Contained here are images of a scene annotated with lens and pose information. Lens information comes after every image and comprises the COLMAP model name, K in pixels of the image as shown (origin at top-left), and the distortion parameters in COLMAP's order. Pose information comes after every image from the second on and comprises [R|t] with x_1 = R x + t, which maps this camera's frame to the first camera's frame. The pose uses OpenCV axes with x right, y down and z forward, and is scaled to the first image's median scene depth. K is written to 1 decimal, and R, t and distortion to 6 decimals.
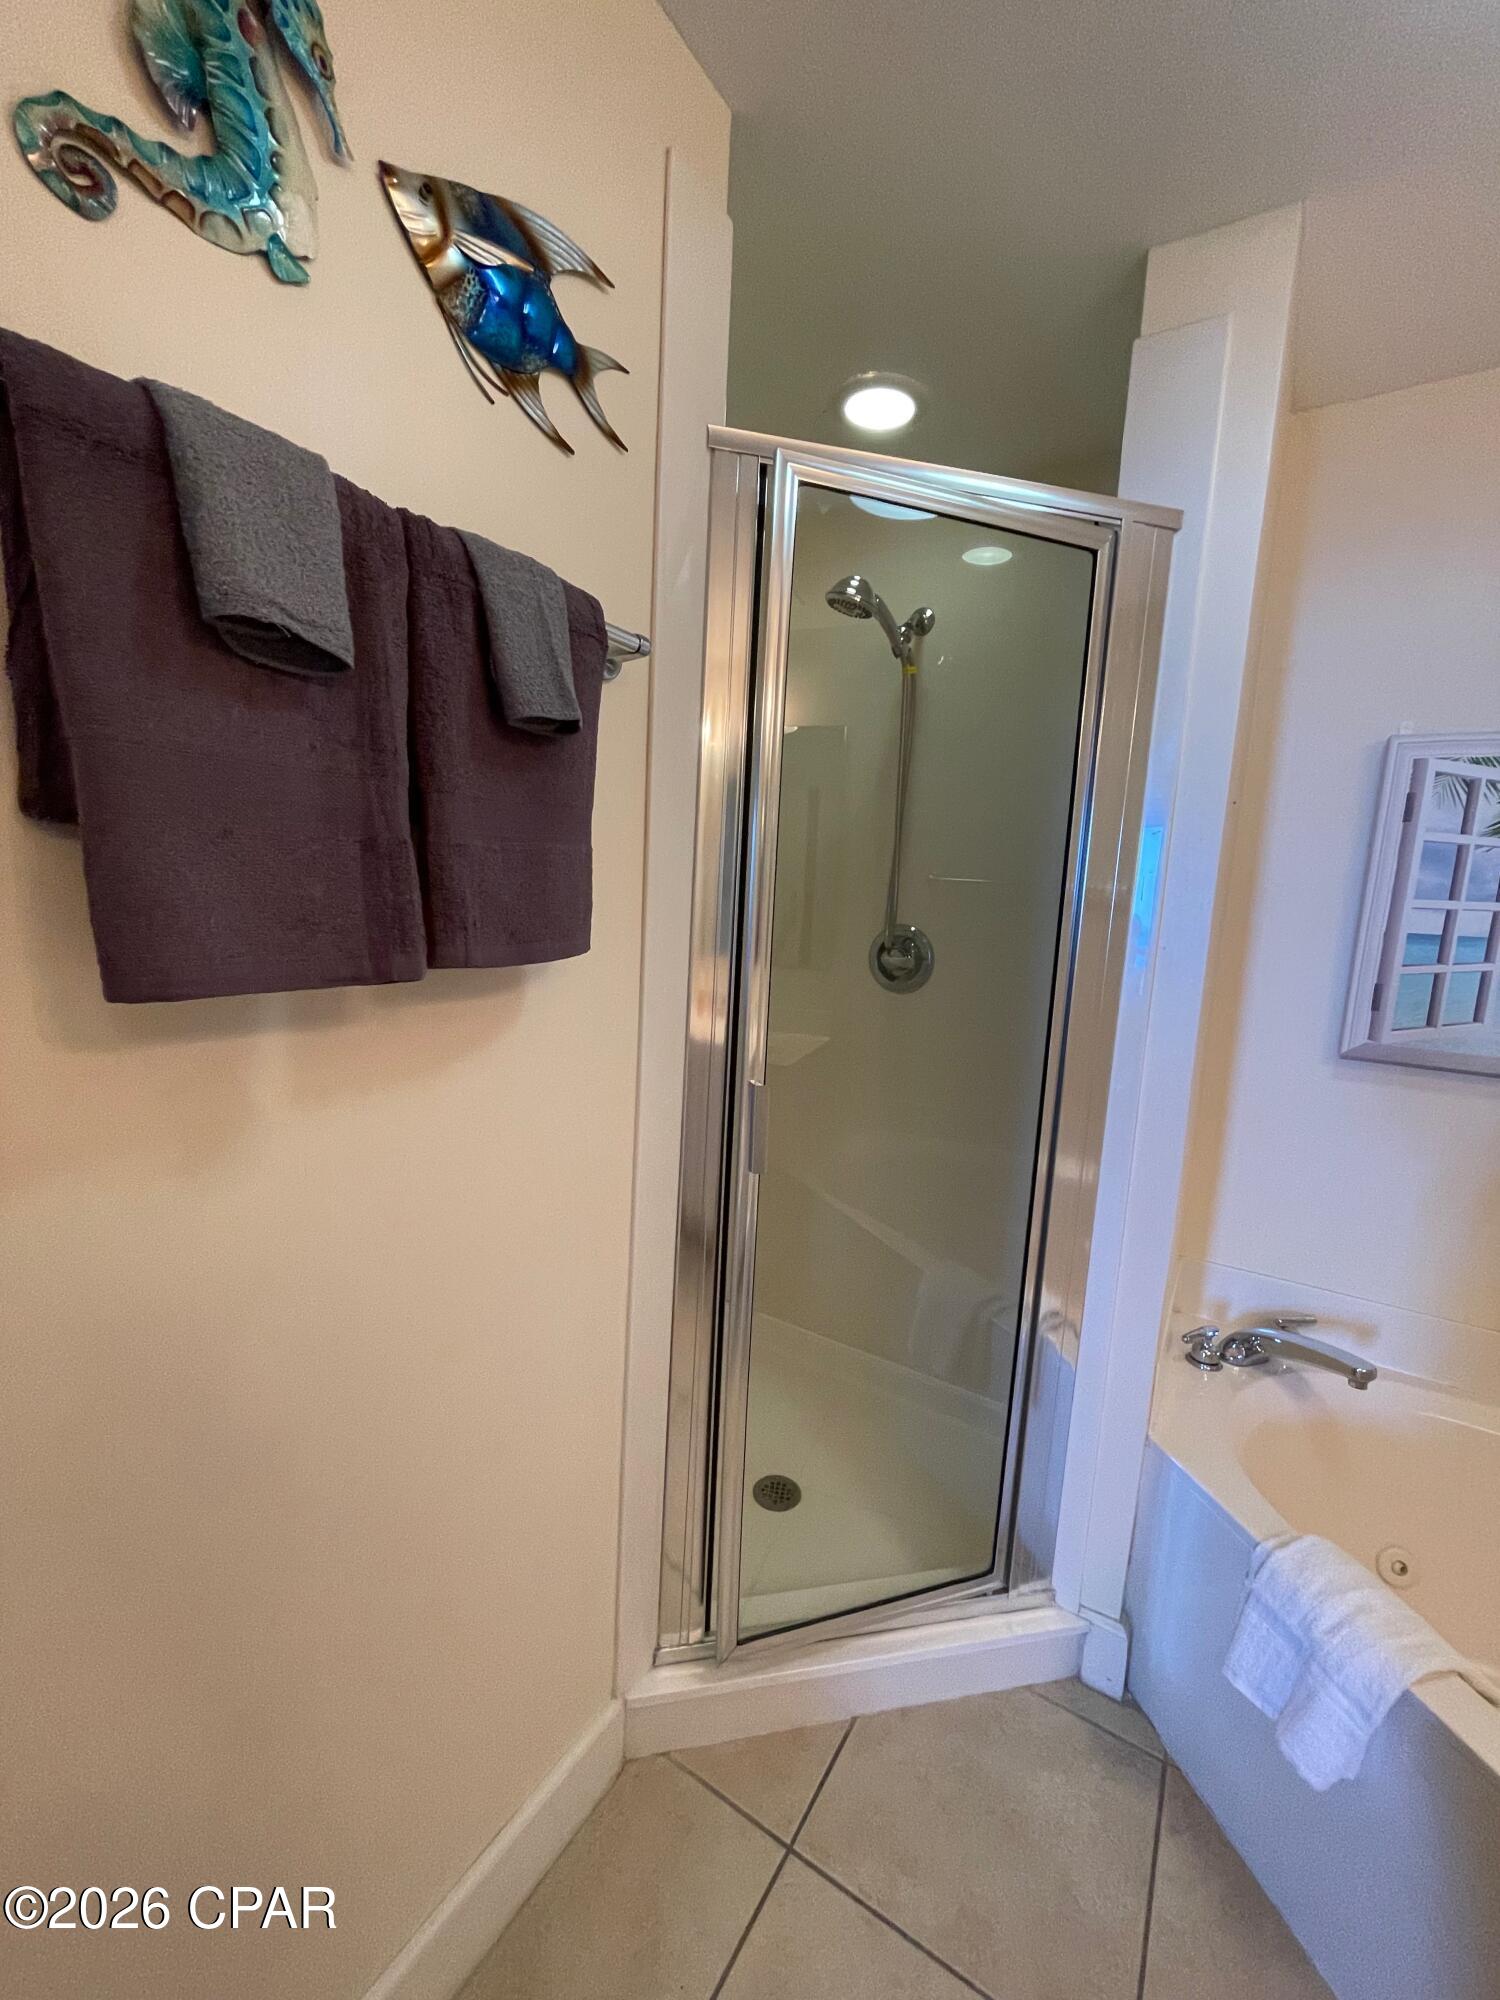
lens RADIAL K [[808.1, 0, 750.0], [0, 808.1, 1000.0], [0, 0, 1]] dist [-0.001887, 0.000034]
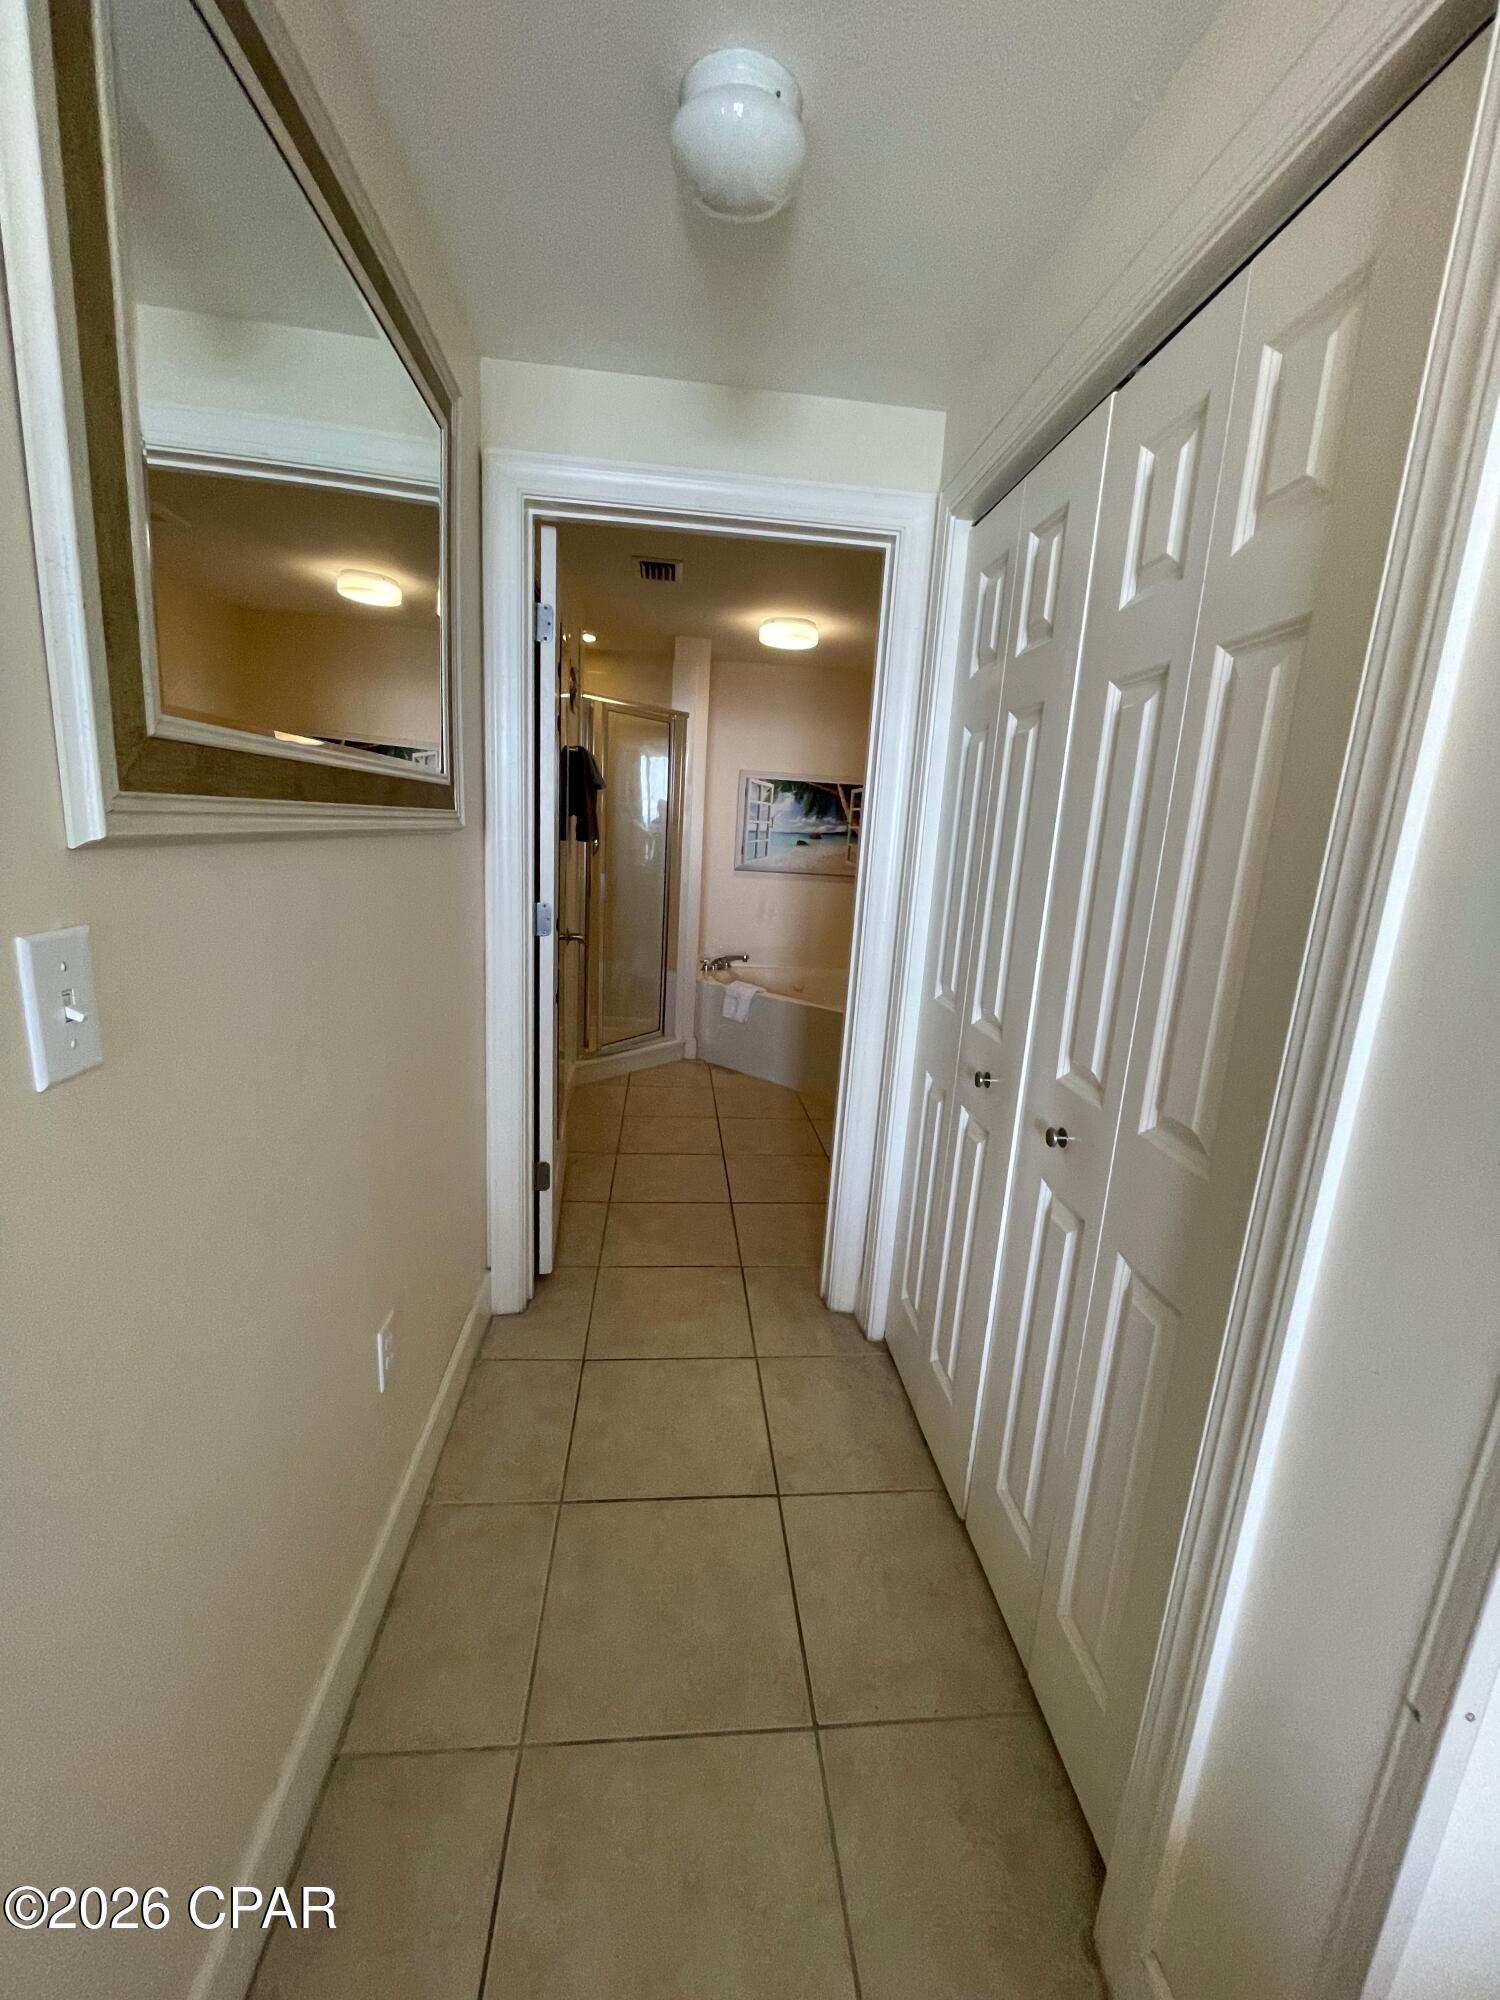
lens RADIAL K [[808.1, 0, 750.0], [0, 808.1, 1000.0], [0, 0, 1]] dist [-0.001887, 0.000034]
pose [[0.800542, -0.131725, 0.584620, -1.268125], [0.066827, 0.989081, 0.131348, 0.178794], [-0.595538, -0.066081, 0.800604, -1.783269]]
